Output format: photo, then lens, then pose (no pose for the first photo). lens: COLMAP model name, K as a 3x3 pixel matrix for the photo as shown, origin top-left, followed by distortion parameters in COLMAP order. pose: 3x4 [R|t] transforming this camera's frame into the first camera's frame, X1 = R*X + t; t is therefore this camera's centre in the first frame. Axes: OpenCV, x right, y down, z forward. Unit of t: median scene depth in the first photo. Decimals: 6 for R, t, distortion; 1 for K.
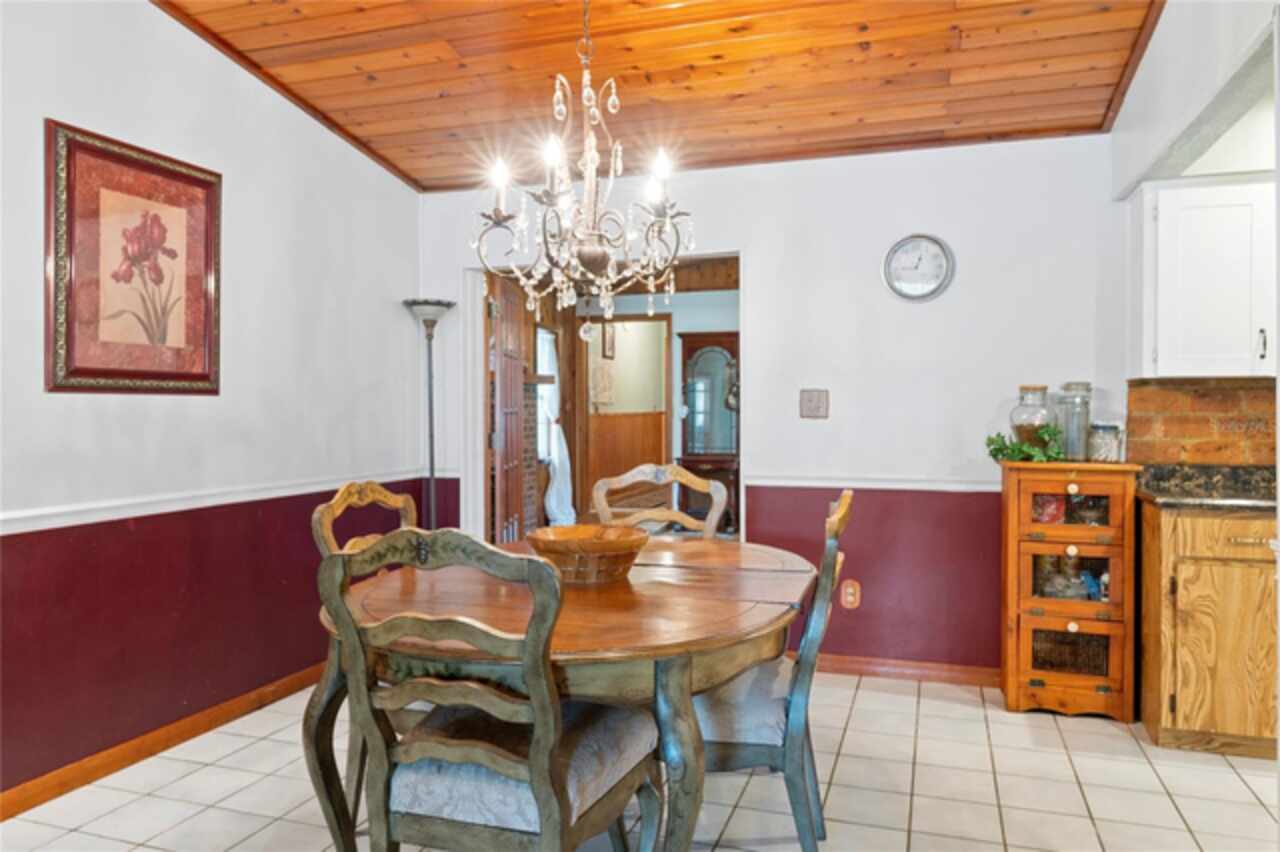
lens RADIAL K [[898.7, 0, 630.6], [0, 898.7, 413.5], [0, 0, 1]] dist [-0.003644, -0.002058]
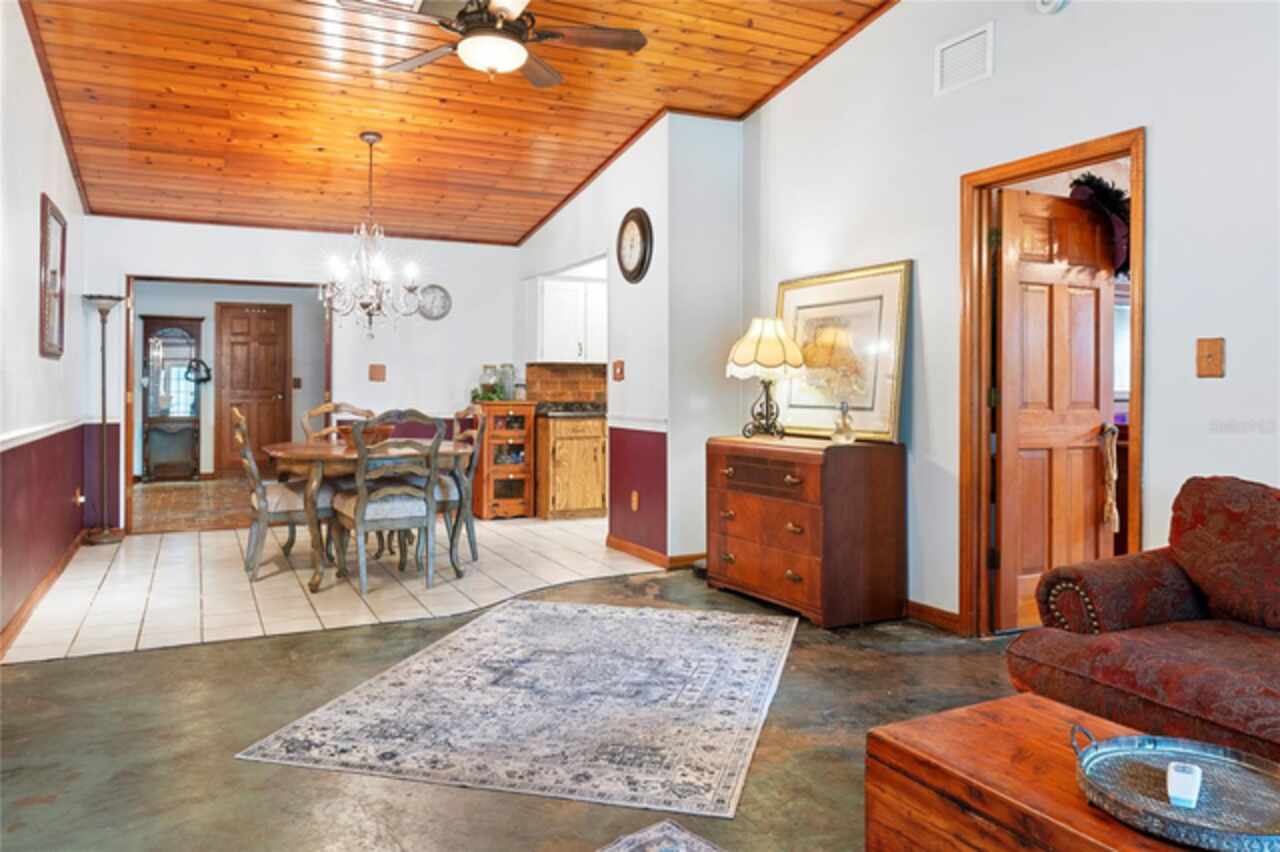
lens RADIAL K [[913.9, 0, 645.7], [0, 913.9, 398.2], [0, 0, 1]] dist [0.004392, 0.000229]
pose [[0.703973, -0.005655, 0.710204, -0.832006], [0.003422, 0.999984, 0.004569, 0.038602], [-0.710218, -0.000786, 0.703981, -0.774668]]
